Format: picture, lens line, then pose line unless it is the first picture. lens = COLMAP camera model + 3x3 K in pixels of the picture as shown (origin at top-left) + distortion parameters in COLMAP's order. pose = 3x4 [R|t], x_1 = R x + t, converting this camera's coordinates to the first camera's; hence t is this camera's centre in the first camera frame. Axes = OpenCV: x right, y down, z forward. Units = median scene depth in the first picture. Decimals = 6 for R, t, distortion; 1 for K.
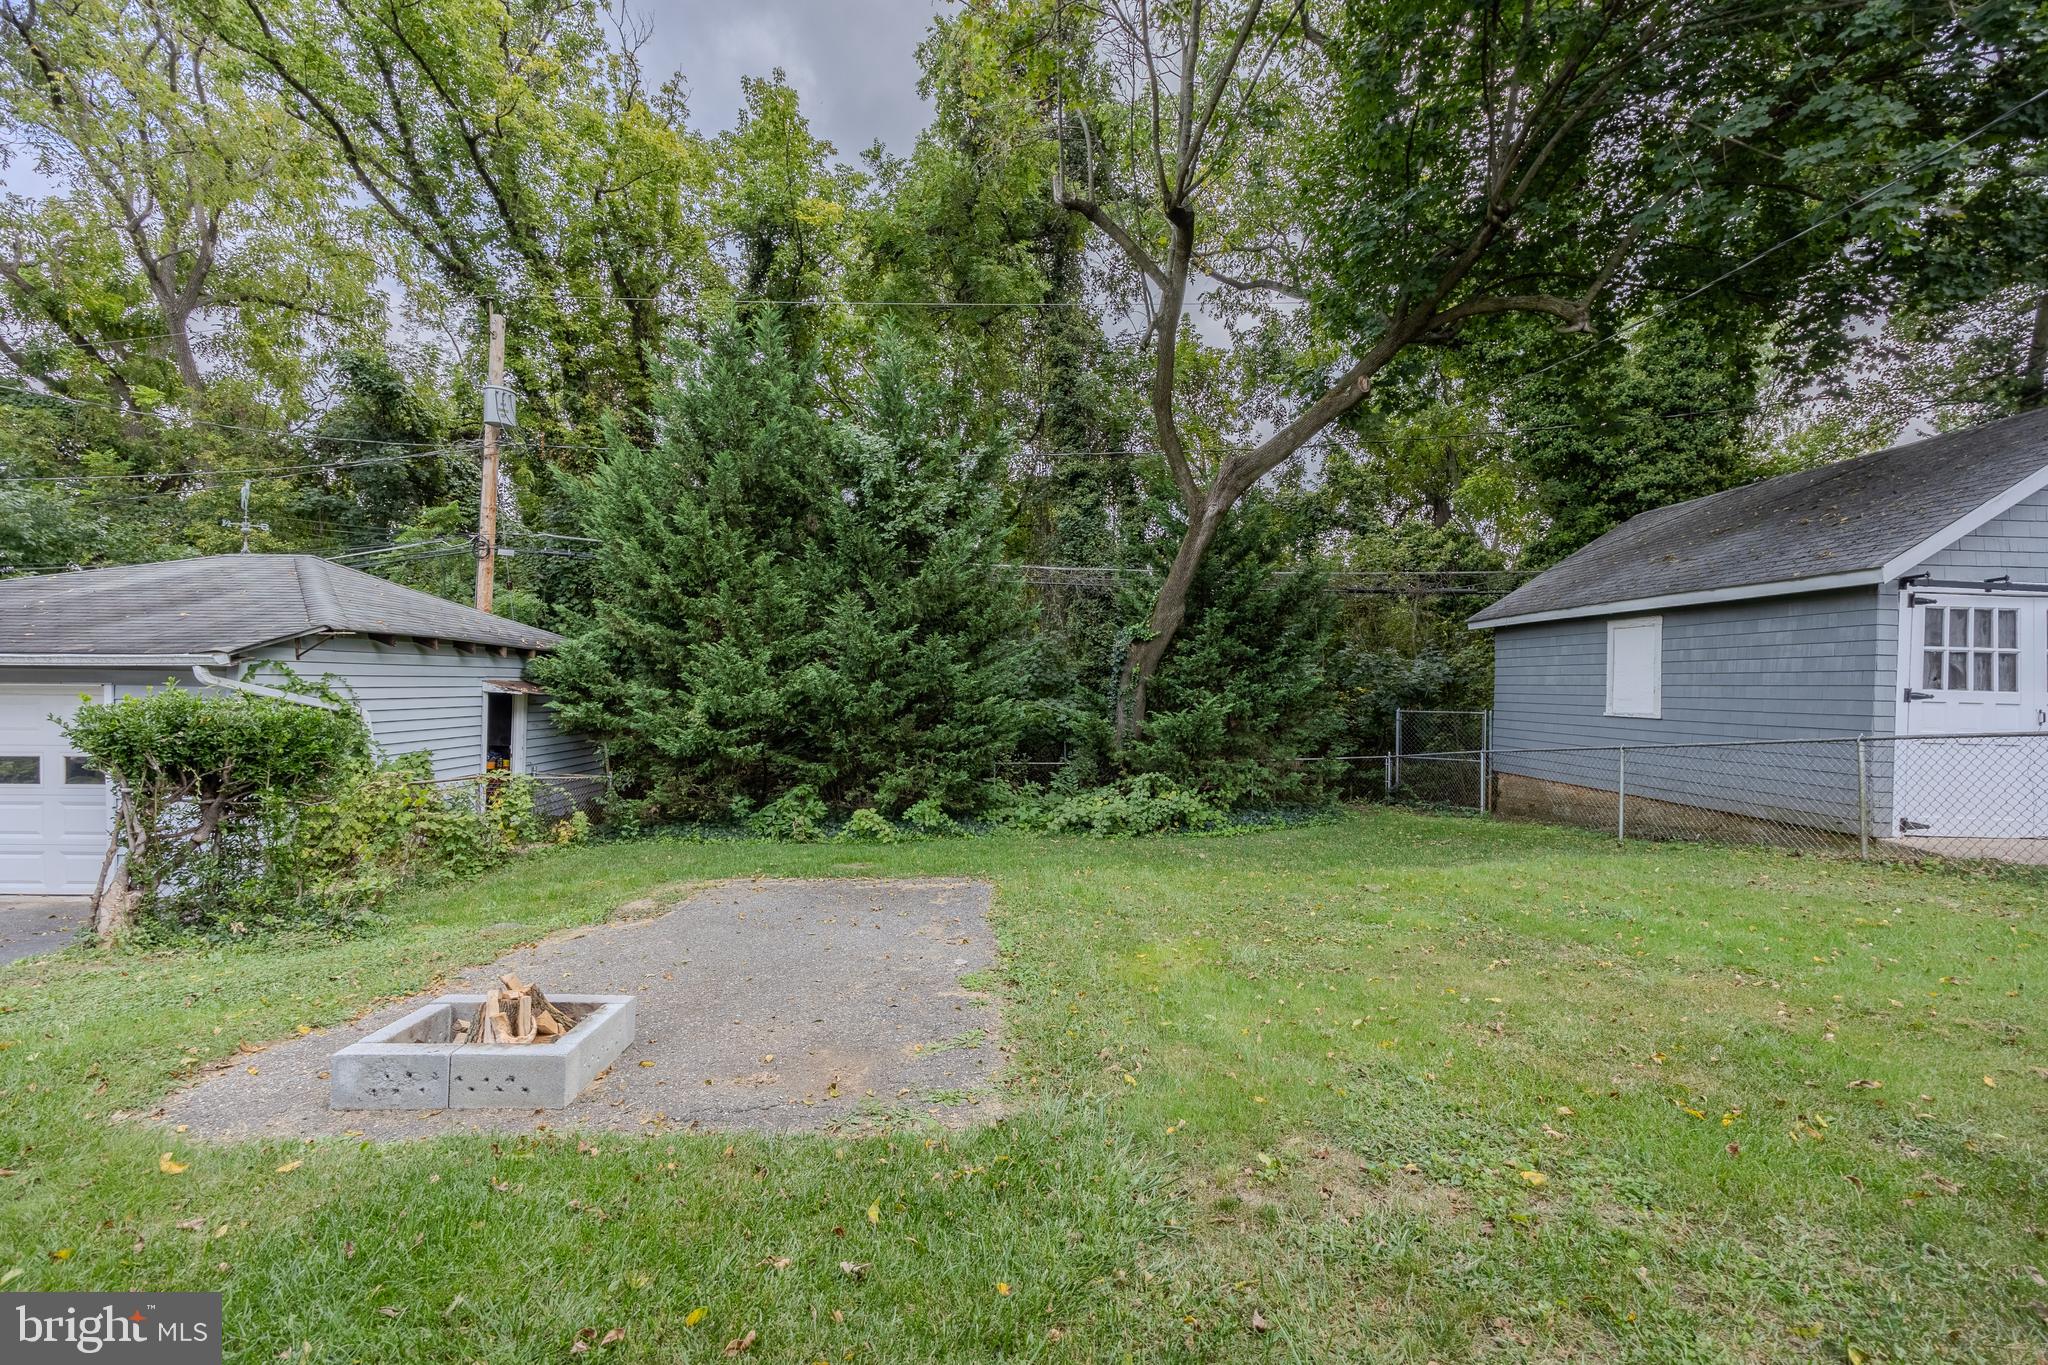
lens RADIAL K [[778.6, 0, 1024.0], [0, 778.6, 682.5], [0, 0, 1]] dist [-0.002059, -0.000095]
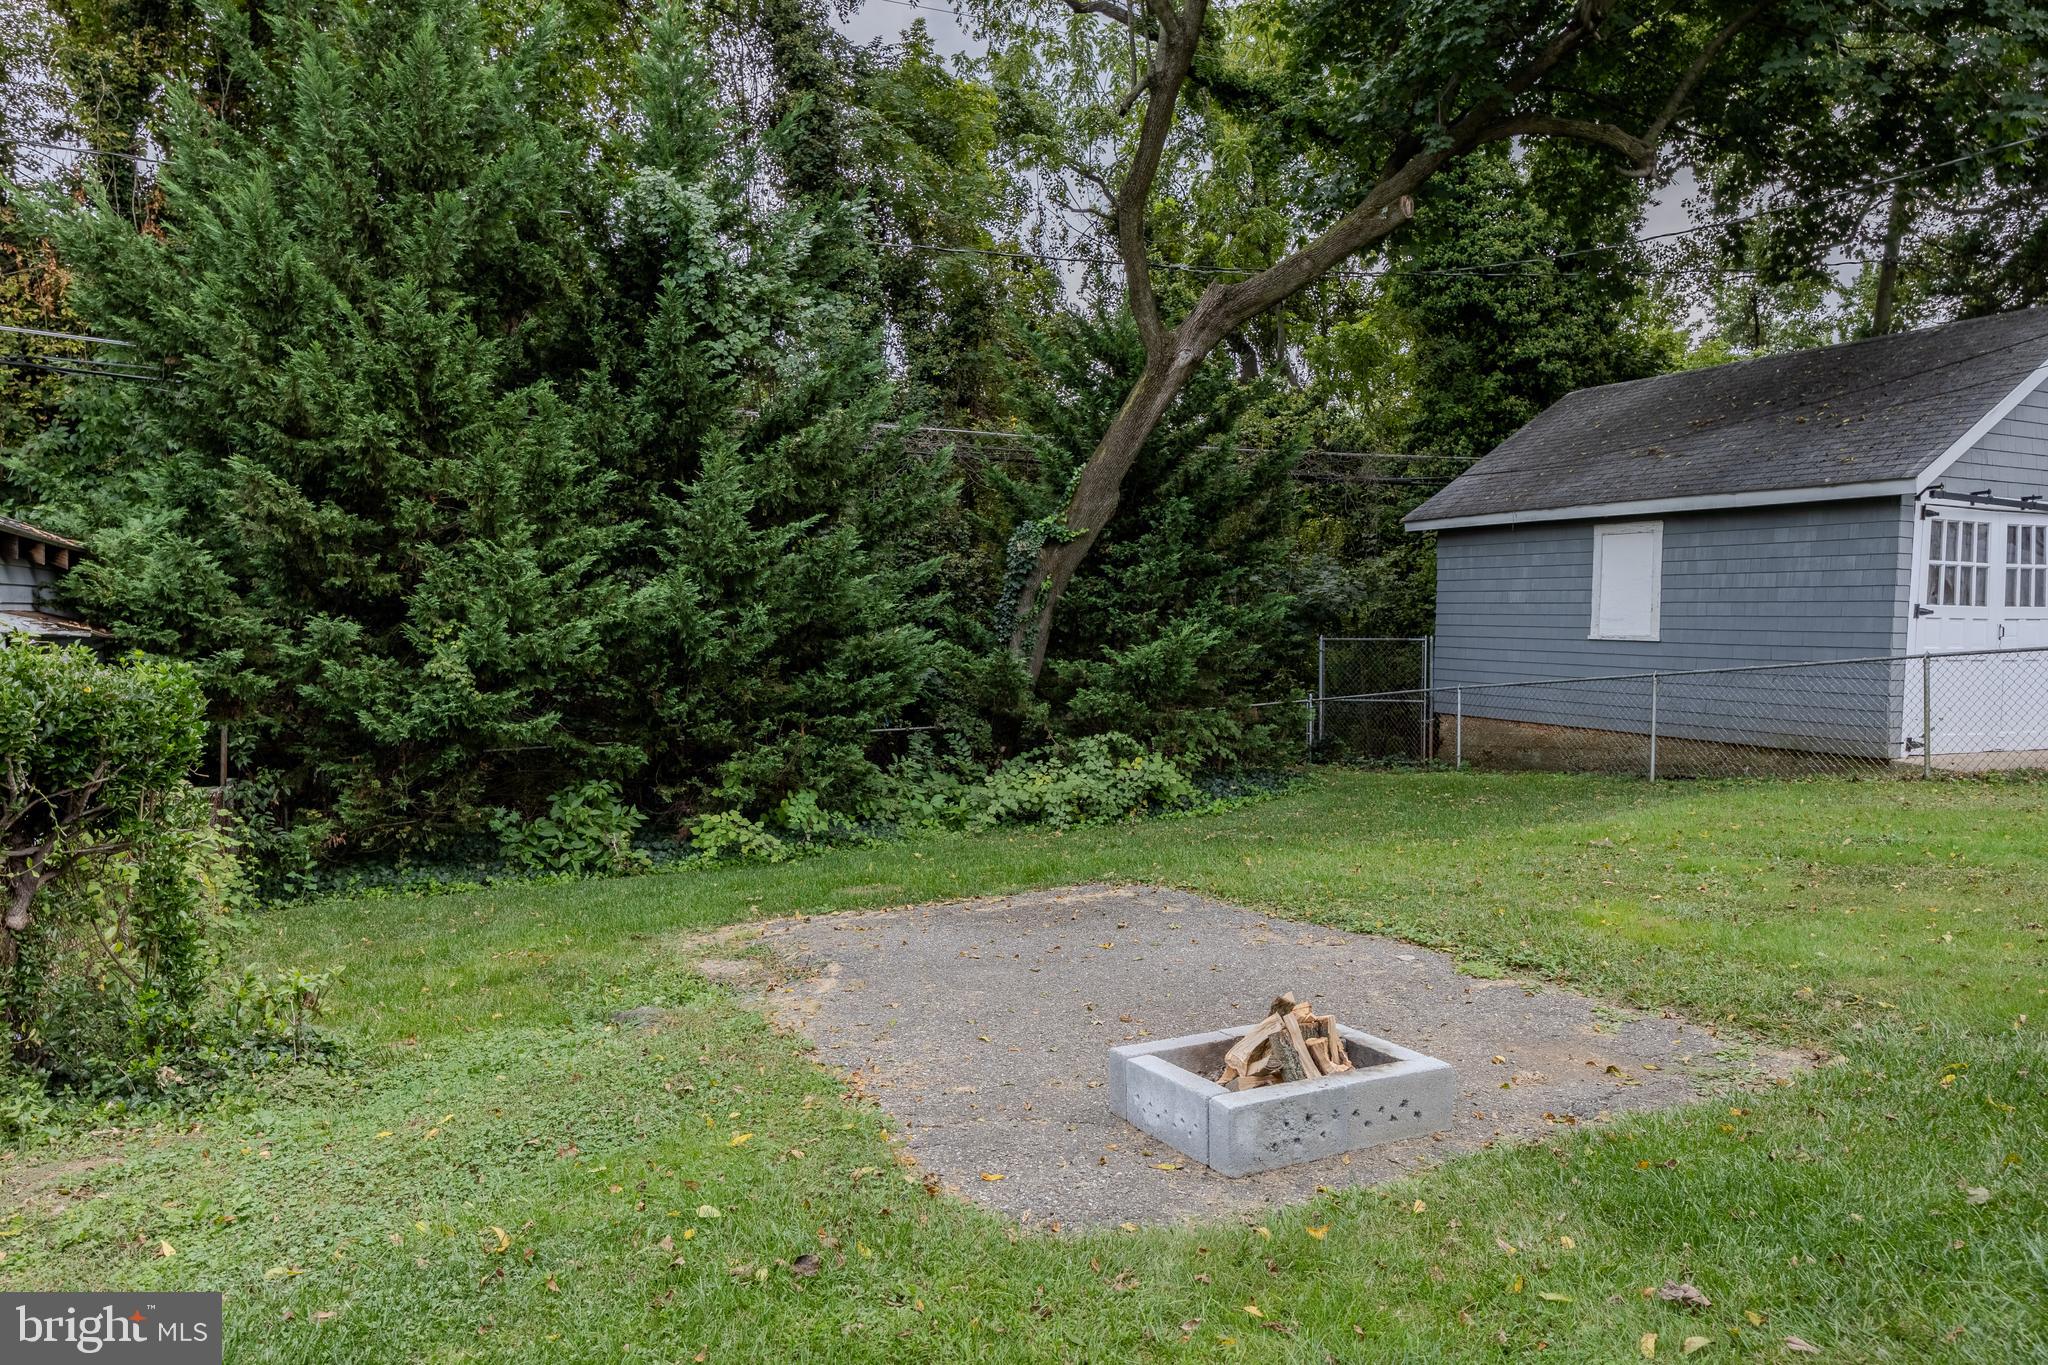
lens RADIAL K [[1259.7, 0, 1024.0], [0, 1259.7, 682.5], [0, 0, 1]] dist [-0.004988, -0.000424]
pose [[0.919536, -0.032452, 0.391663, -0.373813], [0.007749, 0.997888, 0.064489, -0.003034], [-0.392929, -0.056265, 0.917846, -0.003760]]
